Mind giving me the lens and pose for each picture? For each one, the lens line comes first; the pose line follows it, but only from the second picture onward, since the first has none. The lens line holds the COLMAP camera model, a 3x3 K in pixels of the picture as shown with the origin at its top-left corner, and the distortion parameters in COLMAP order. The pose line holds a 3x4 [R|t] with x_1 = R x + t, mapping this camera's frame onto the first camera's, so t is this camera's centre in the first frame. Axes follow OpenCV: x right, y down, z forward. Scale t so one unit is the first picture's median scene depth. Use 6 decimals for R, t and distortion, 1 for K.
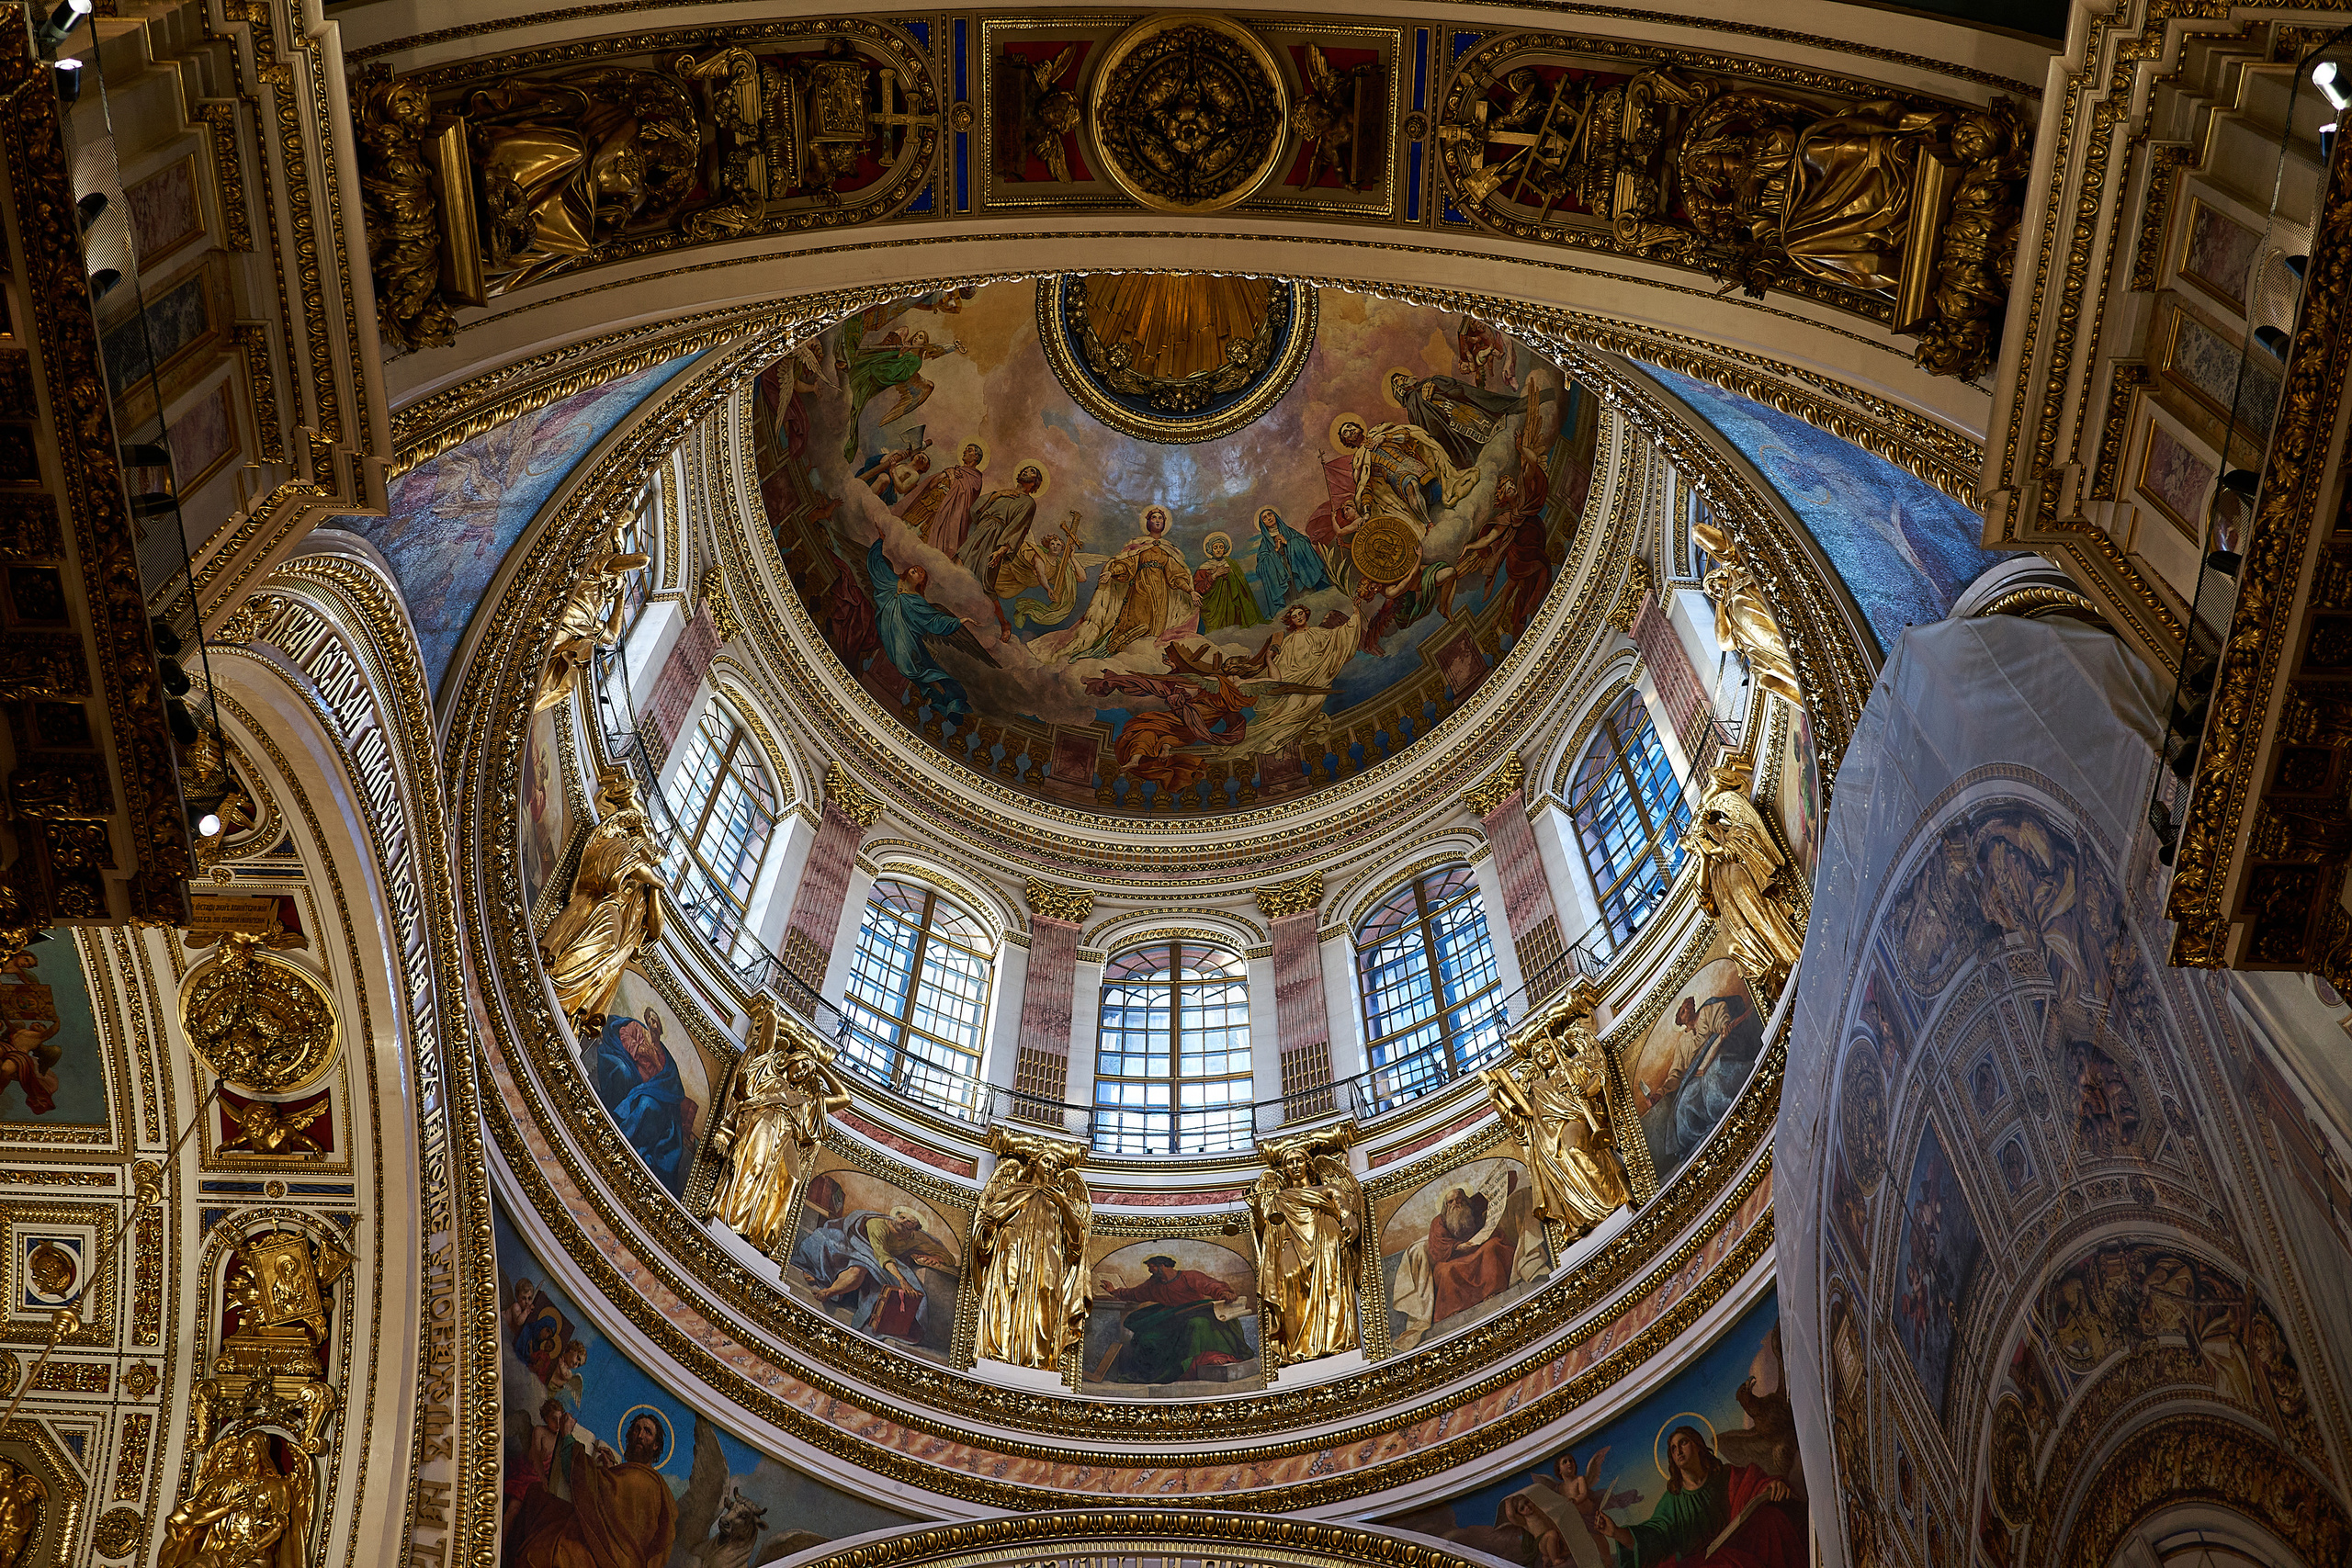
lens RADIAL K [[2396.4, 0, 1167.4], [0, 2396.4, 792.6], [0, 0, 1]] dist [0.057894, -0.231136]
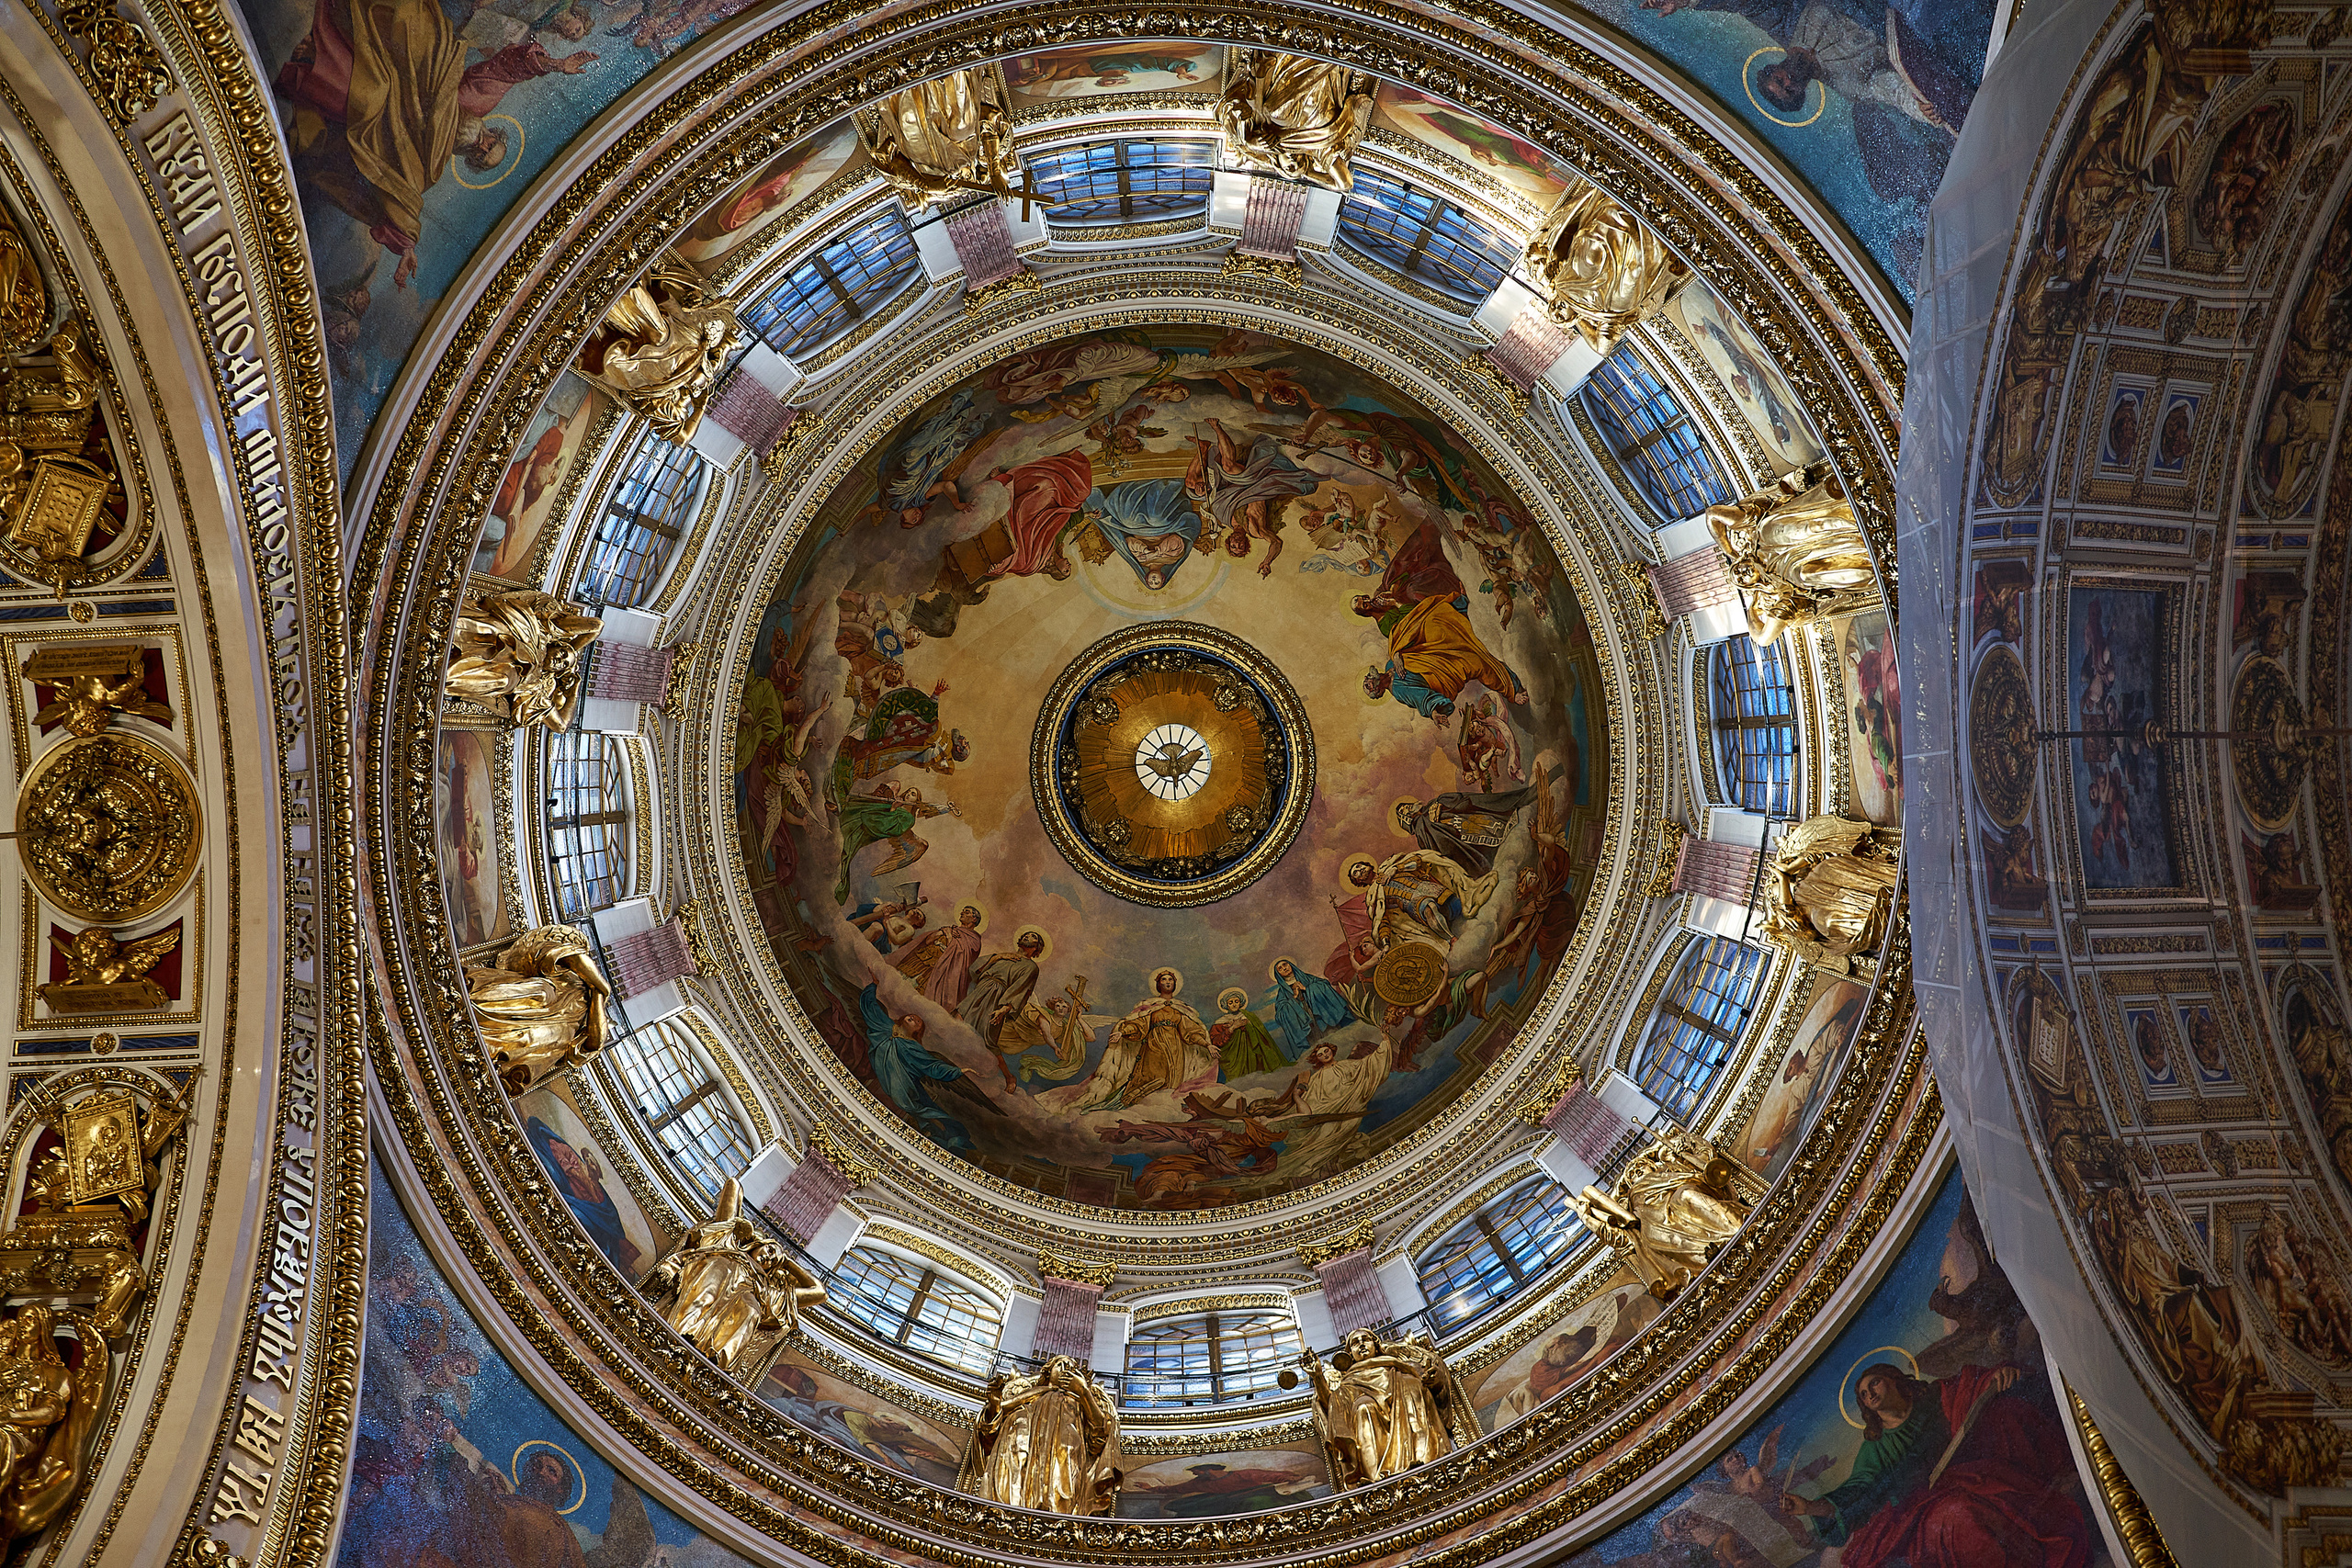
lens RADIAL K [[2396.4, 0, 1167.4], [0, 2396.4, 792.6], [0, 0, 1]] dist [0.057894, -0.231136]
pose [[0.997573, -0.069554, 0.003094, -0.002100], [0.064118, 0.900472, -0.430163, 0.246156], [0.027134, 0.429317, 0.902746, 0.121507]]
